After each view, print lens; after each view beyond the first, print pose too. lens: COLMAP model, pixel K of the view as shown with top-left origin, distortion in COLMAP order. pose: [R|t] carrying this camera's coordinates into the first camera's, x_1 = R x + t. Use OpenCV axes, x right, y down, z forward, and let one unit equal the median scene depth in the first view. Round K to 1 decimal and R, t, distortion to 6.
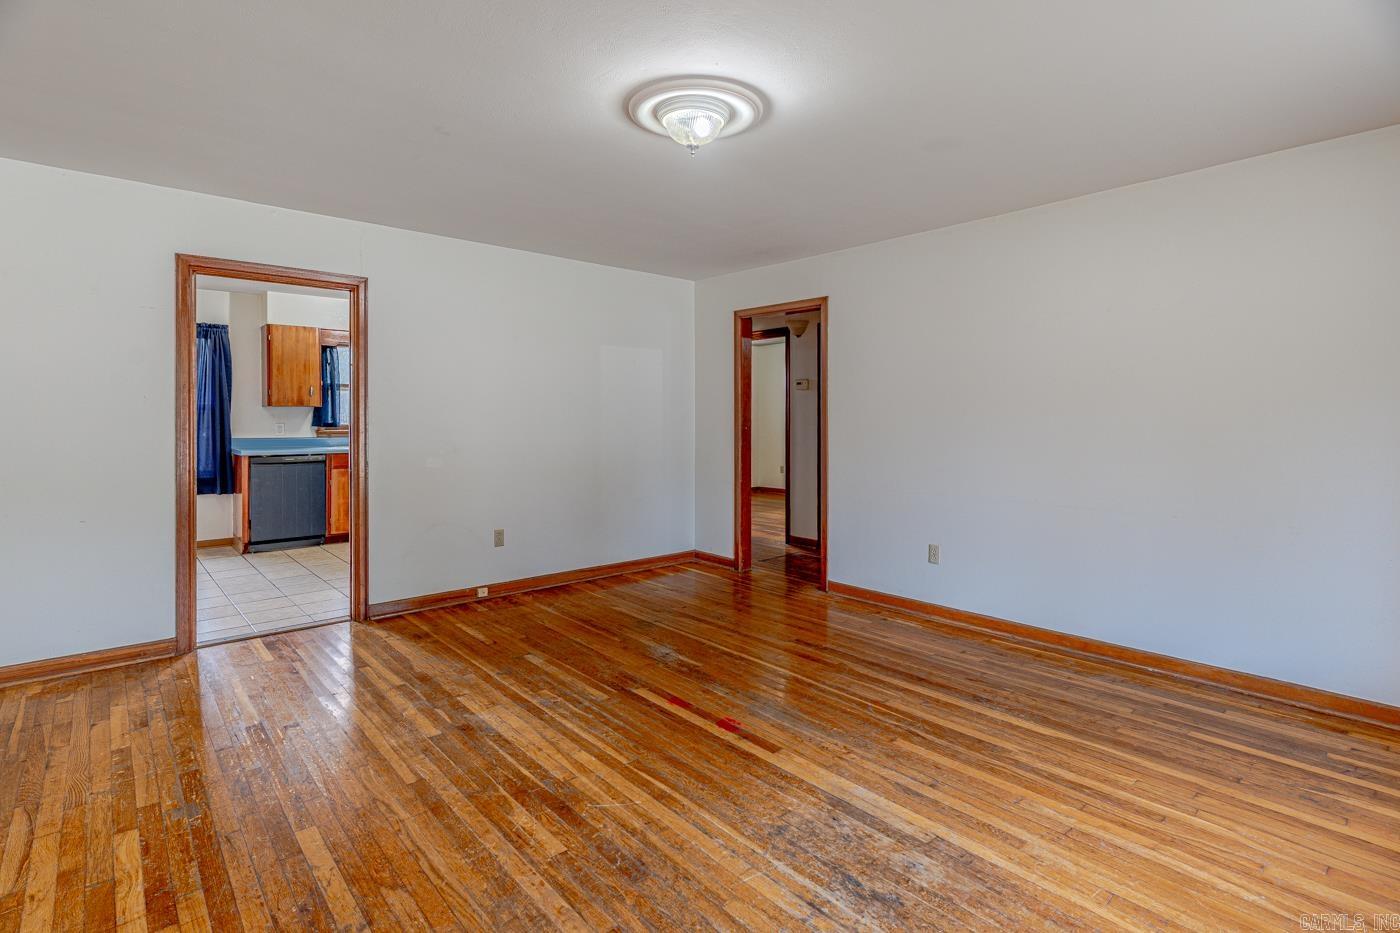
lens RADIAL K [[677.2, 0, 662.7], [0, 677.2, 424.0], [0, 0, 1]] dist [0.001741, 0.000345]
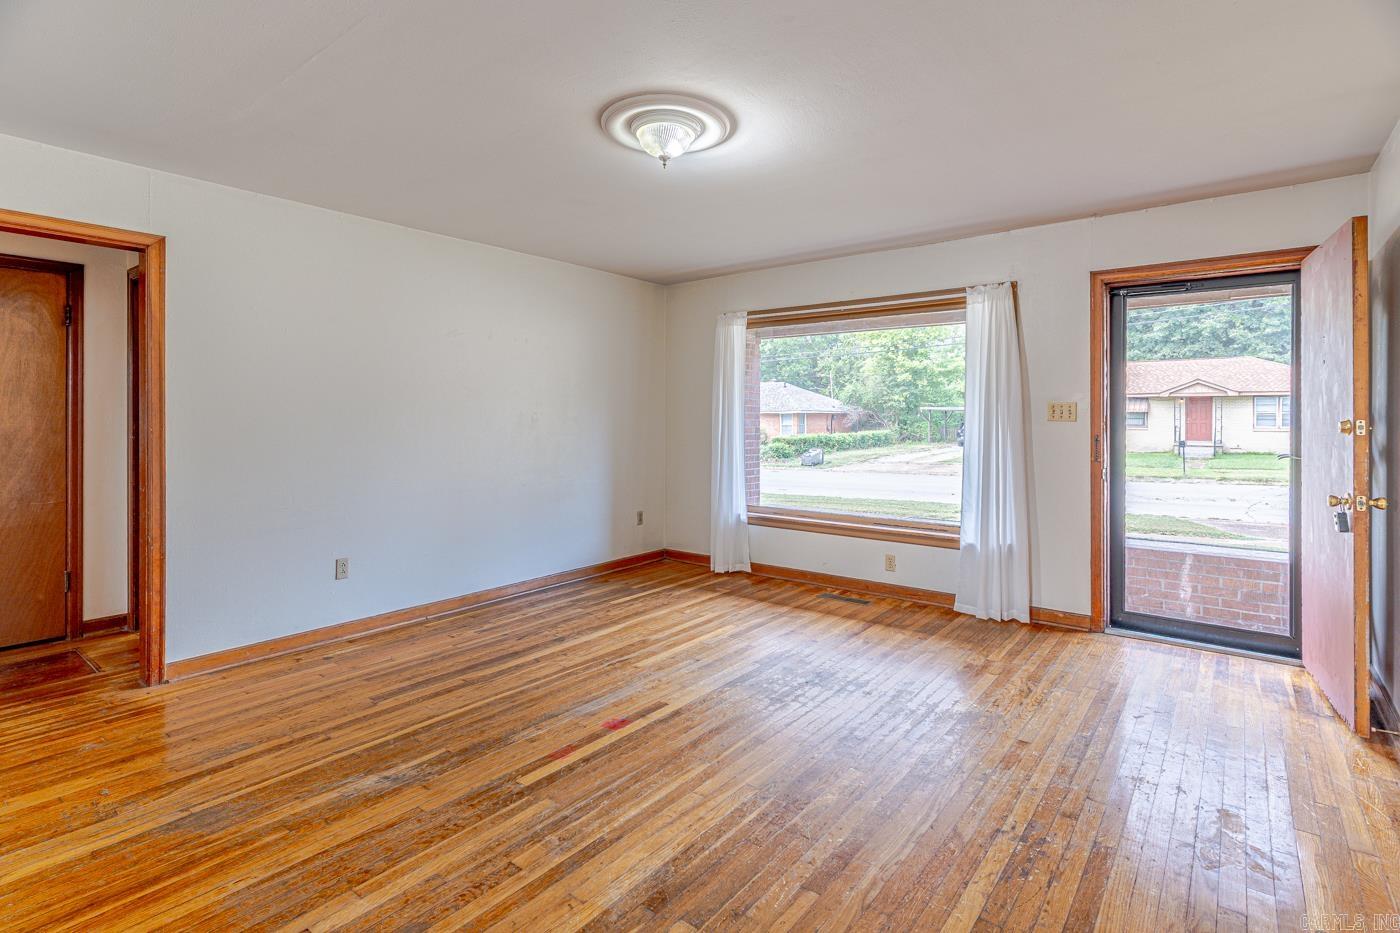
lens RADIAL K [[677.2, 0, 730.1], [0, 677.2, 422.8], [0, 0, 1]] dist [0.001741, 0.000345]
pose [[-0.225495, -0.008496, 0.974207, -0.885205], [0.009208, 0.999899, 0.010852, -0.013721], [-0.974201, 0.011418, -0.225394, 1.017930]]
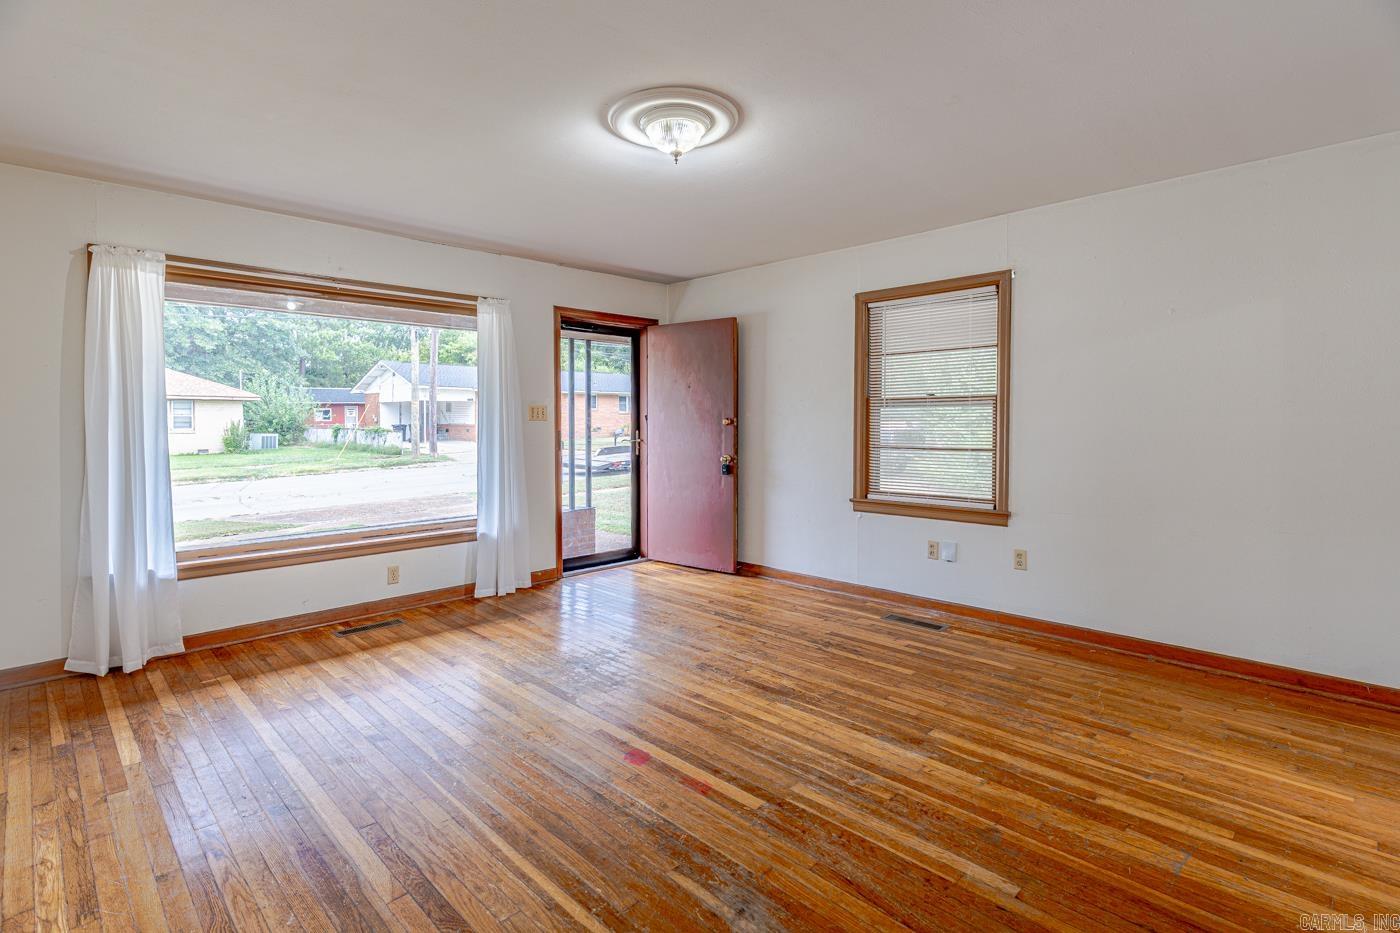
lens RADIAL K [[677.2, 0, 674.8], [0, 677.2, 428.1], [0, 0, 1]] dist [0.001741, 0.000345]
pose [[-0.997553, 0.002644, -0.069859, 0.106056], [0.001008, 0.999725, 0.023431, -0.015863], [0.069902, 0.023304, -0.997282, 1.823876]]
